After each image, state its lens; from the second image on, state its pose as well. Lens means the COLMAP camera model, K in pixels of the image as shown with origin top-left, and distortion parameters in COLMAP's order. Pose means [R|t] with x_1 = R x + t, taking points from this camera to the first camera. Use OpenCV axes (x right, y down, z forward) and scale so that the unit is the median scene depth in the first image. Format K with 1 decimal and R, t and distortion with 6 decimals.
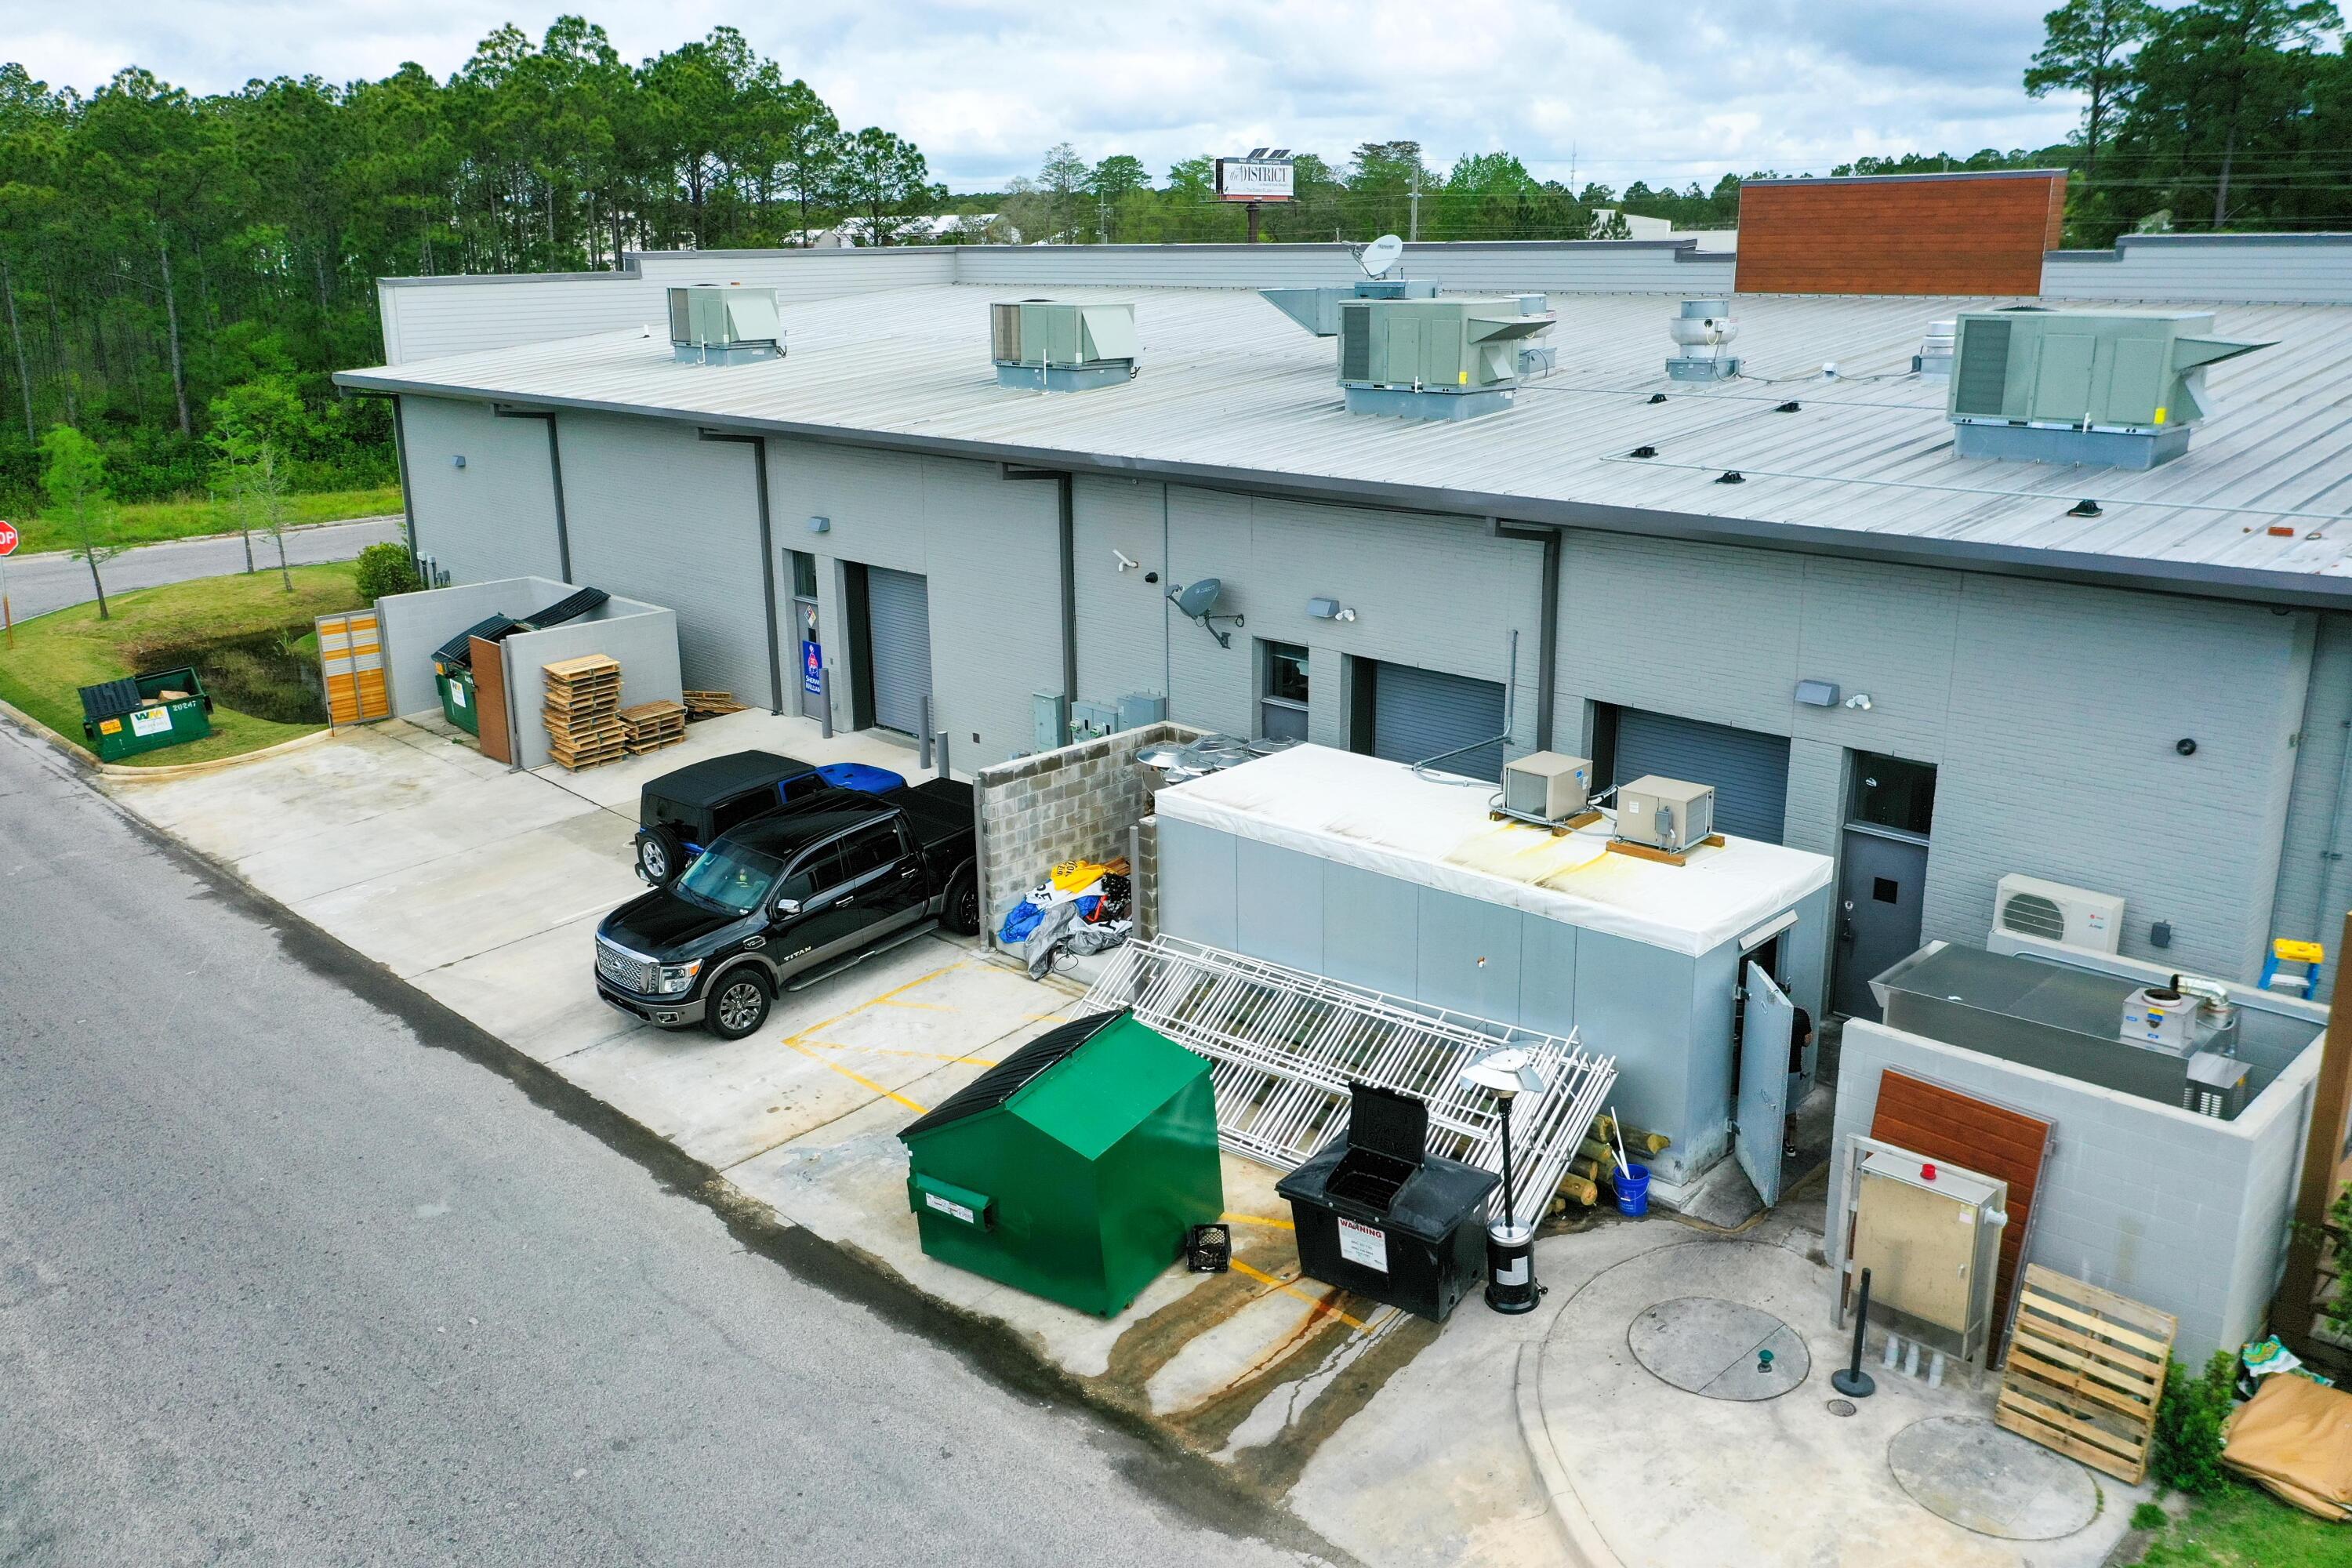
lens RADIAL K [[1877.0, 0, 1141.8], [0, 1877.0, 774.0], [0, 0, 1]] dist [-0.002549, -0.008102]
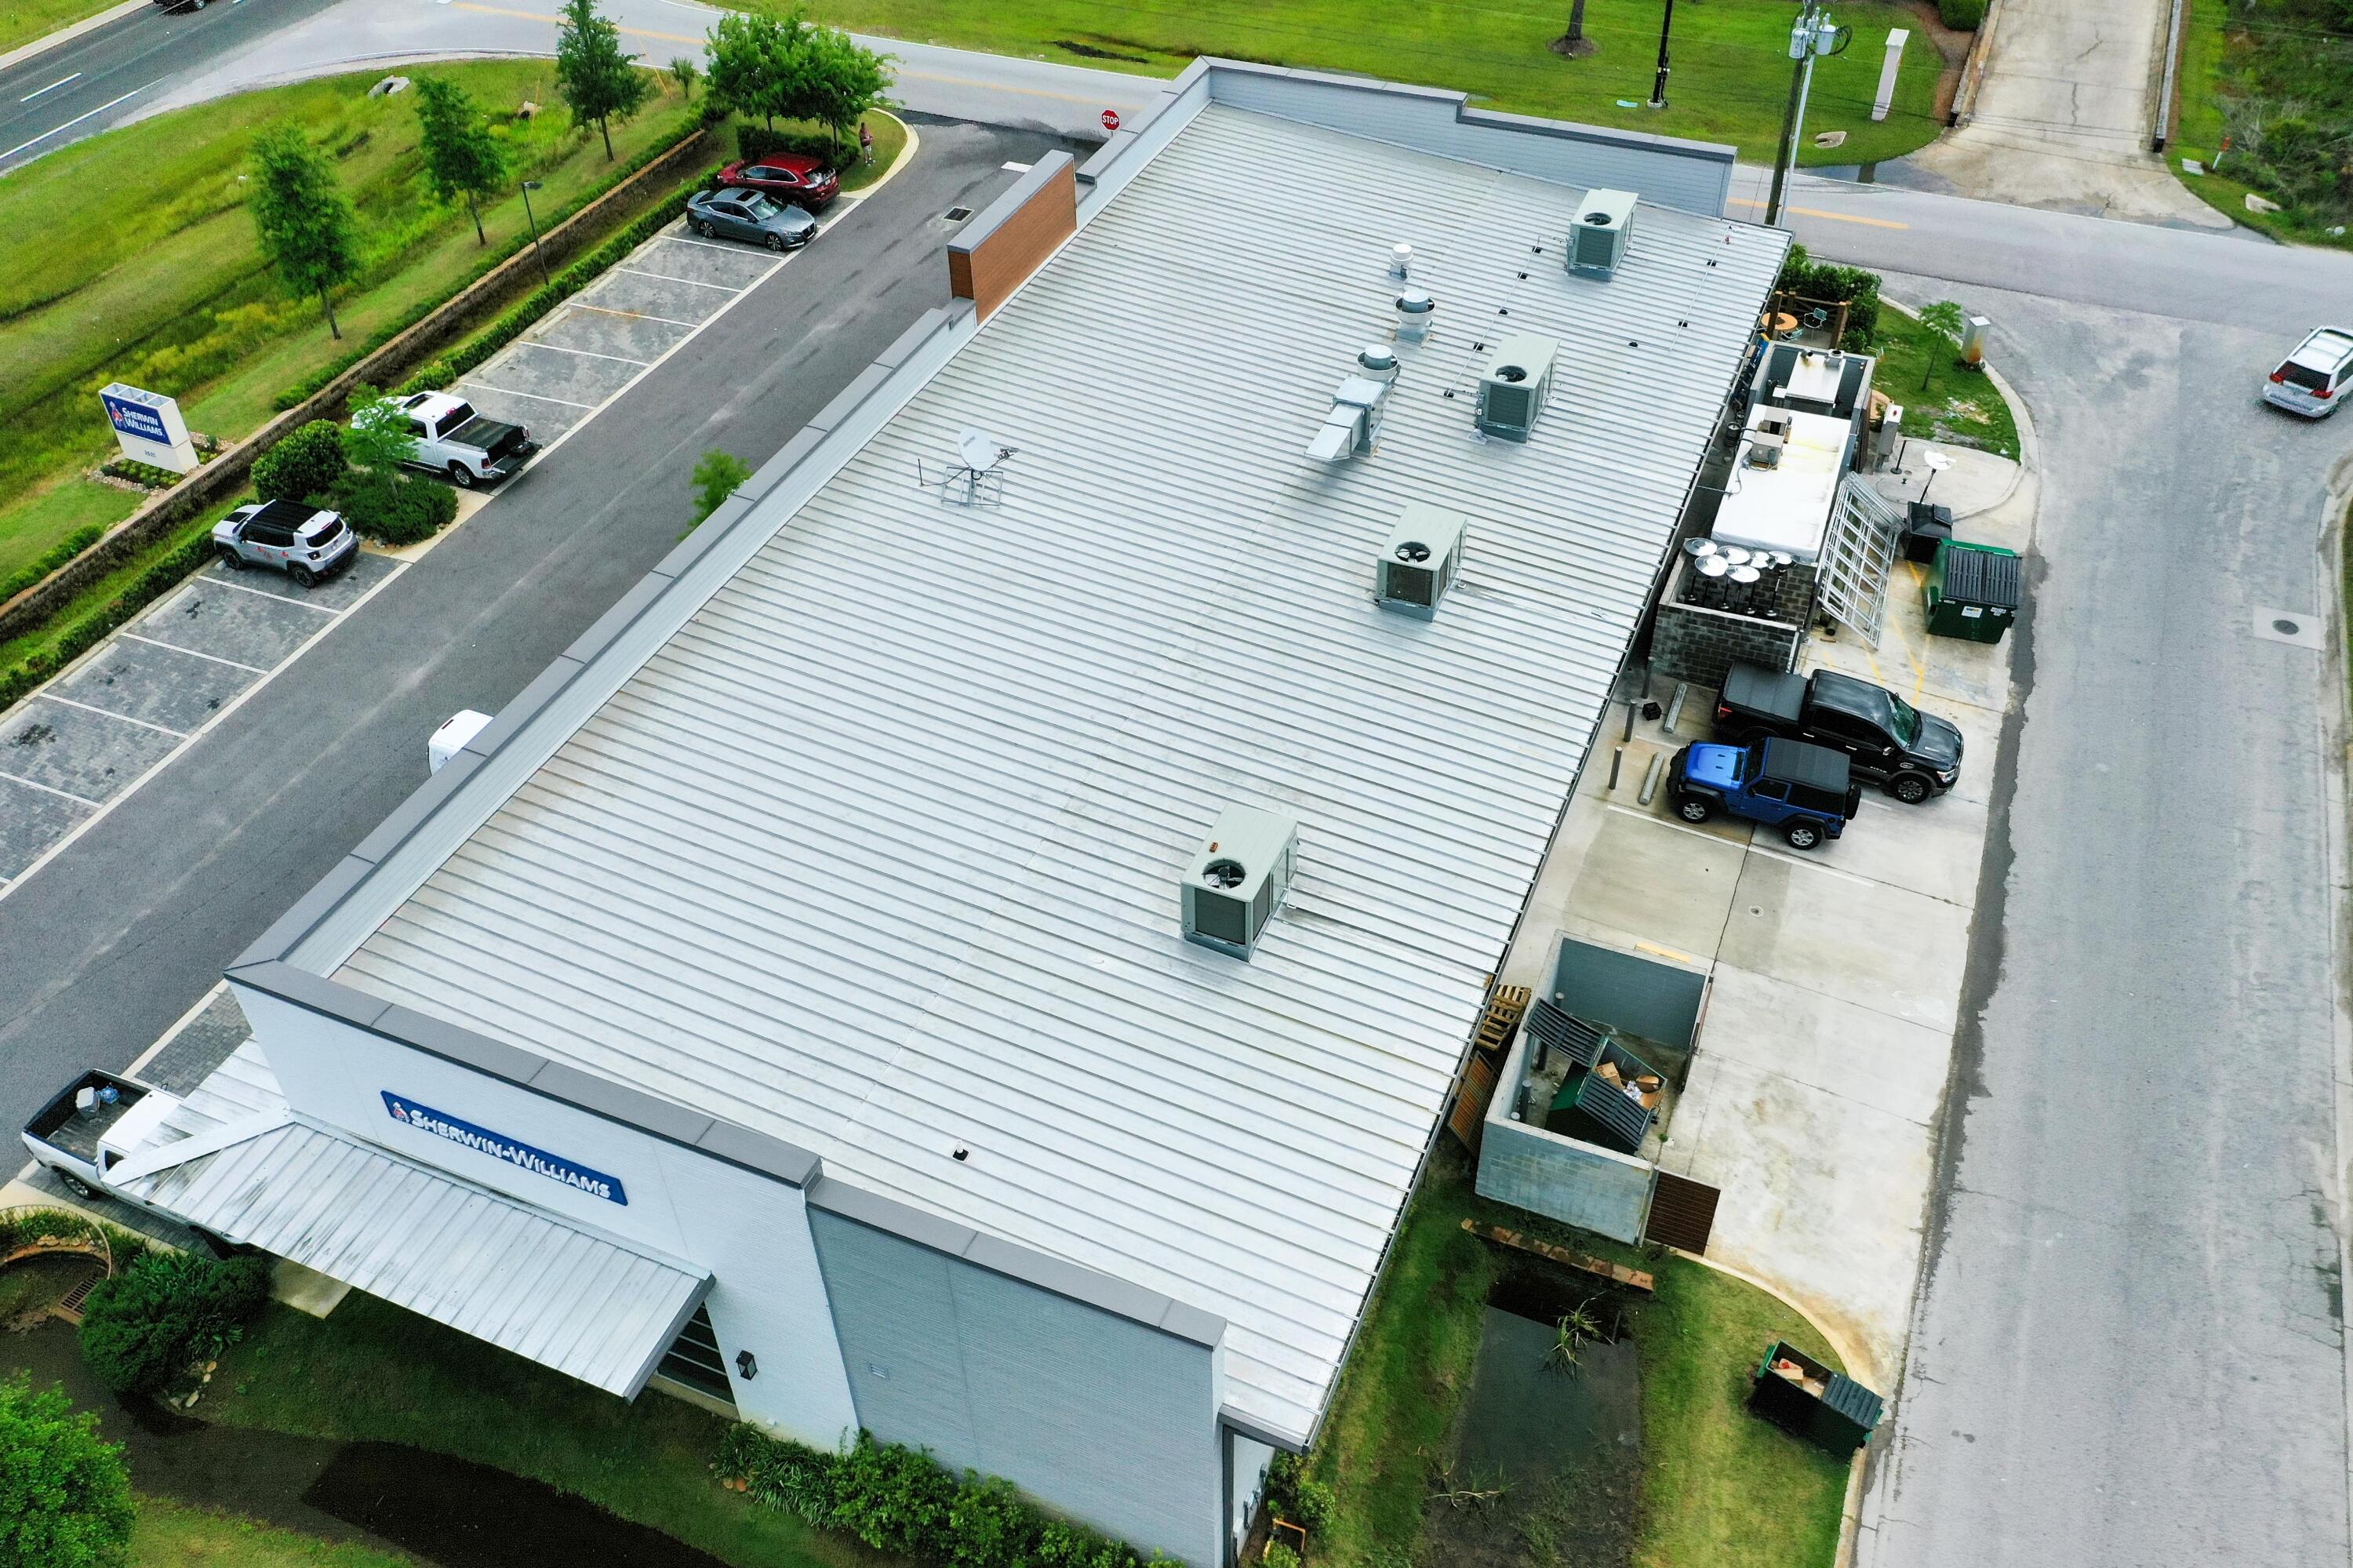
lens RADIAL K [[1907.8, 0, 1176.5], [0, 1907.8, 784.0], [0, 0, 1]] dist [0.005065, -0.001577]
pose [[-0.386158, -0.604568, 0.696692, -1.638210], [0.265521, 0.650459, 0.711620, -1.840288], [-0.883392, 0.459783, -0.090654, 2.264463]]
